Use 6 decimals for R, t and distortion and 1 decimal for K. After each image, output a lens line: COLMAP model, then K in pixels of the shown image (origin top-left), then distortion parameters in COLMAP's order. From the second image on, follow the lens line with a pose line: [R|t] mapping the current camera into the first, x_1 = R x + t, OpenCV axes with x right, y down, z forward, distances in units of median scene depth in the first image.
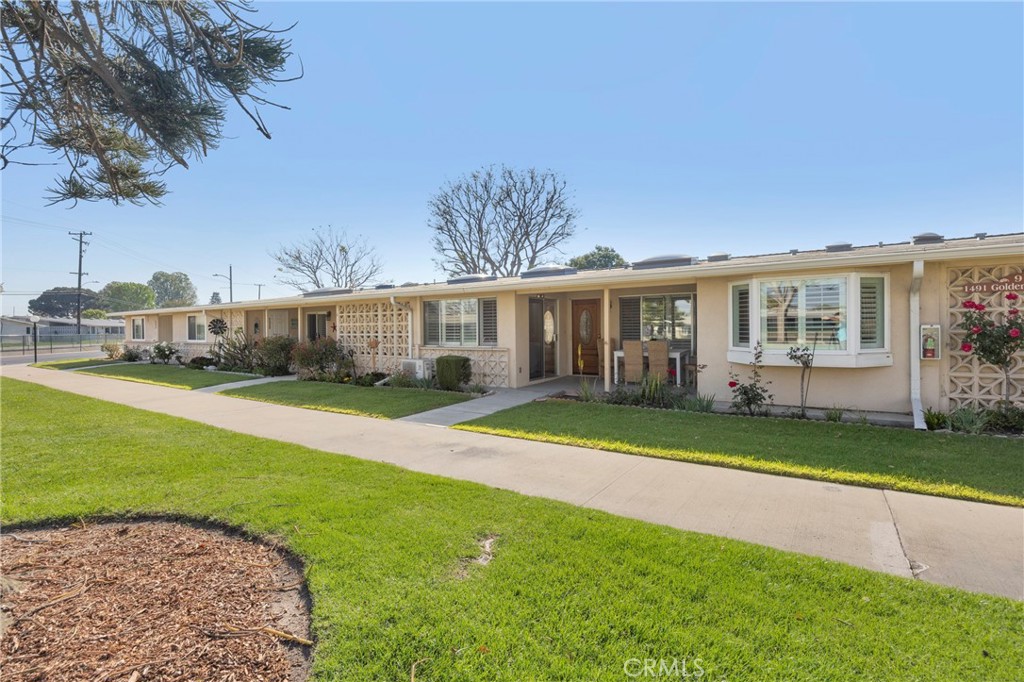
lens RADIAL K [[488.1, 0, 510.8], [0, 488.1, 338.2], [0, 0, 1]] dist [0.005657, -0.000075]
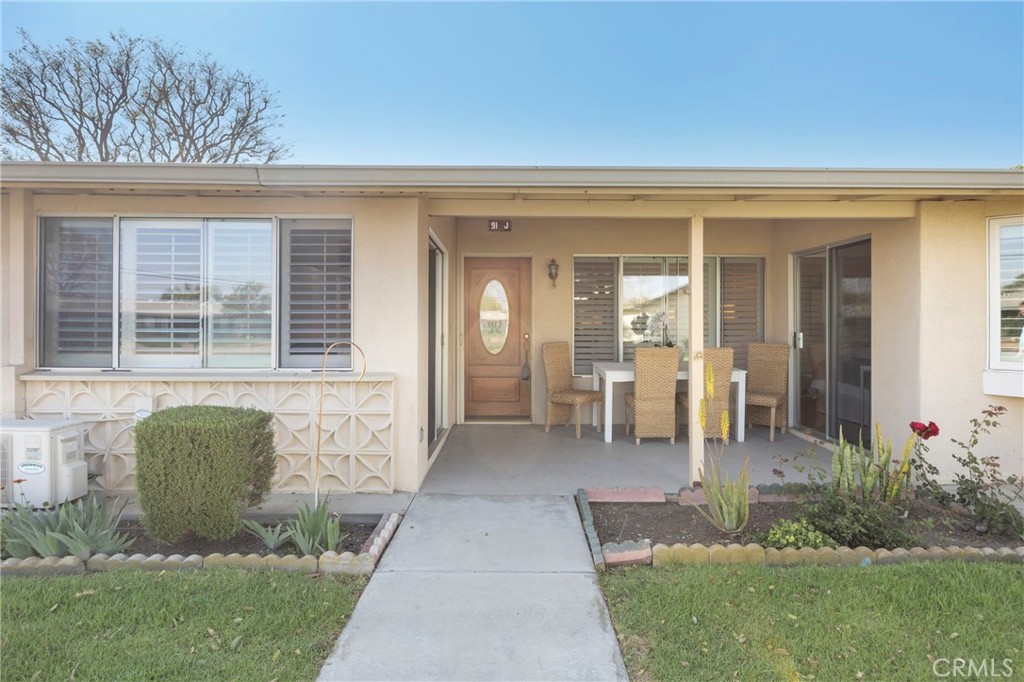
lens RADIAL K [[569.9, 0, 522.5], [0, 569.9, 326.1], [0, 0, 1]] dist [-0.000280, -0.001388]
pose [[0.815914, 0.011728, 0.578055, -0.053729], [0.000848, 0.999769, -0.021482, -0.001114], [-0.578173, 0.018018, 0.815715, 0.213911]]
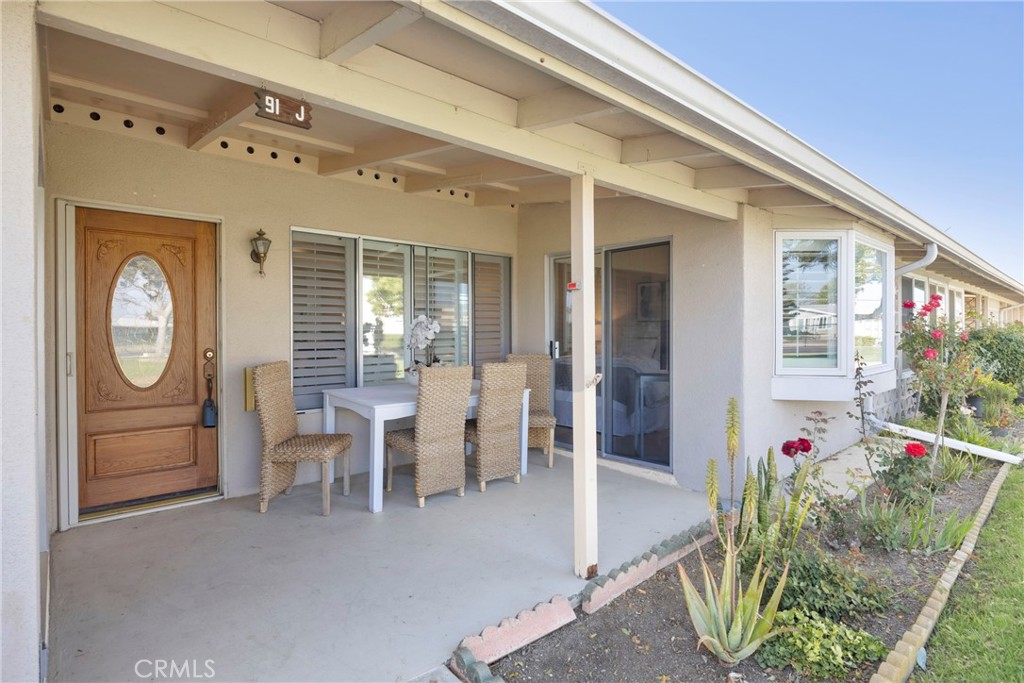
lens RADIAL K [[524.0, 0, 512.9], [0, 524.0, 336.5], [0, 0, 1]] dist [-0.006762, -0.001210]
pose [[0.244758, 0.000968, 0.969584, -0.026447], [0.019816, 0.999786, -0.006001, -0.003844], [-0.969382, 0.020682, 0.244686, 0.291715]]
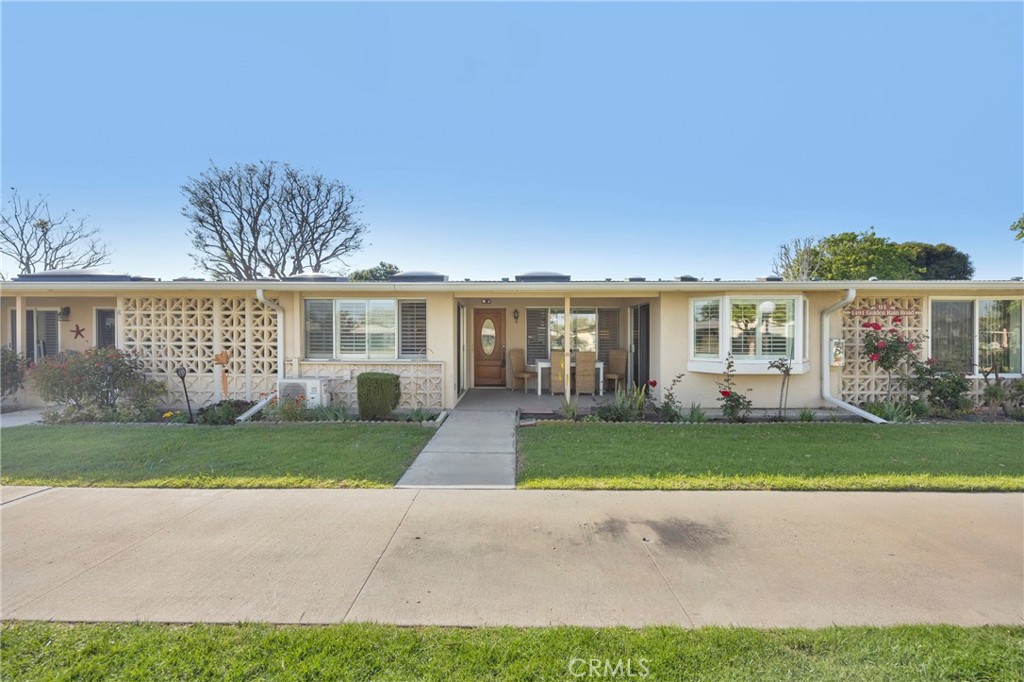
lens RADIAL K [[406.6, 0, 505.7], [0, 406.6, 341.1], [0, 0, 1]] dist [0.003427, 0.001060]
pose [[0.836212, 0.009021, 0.548333, -0.100883], [-0.000696, 0.999881, -0.015389, -0.001076], [-0.548406, 0.012487, 0.836119, 0.122569]]
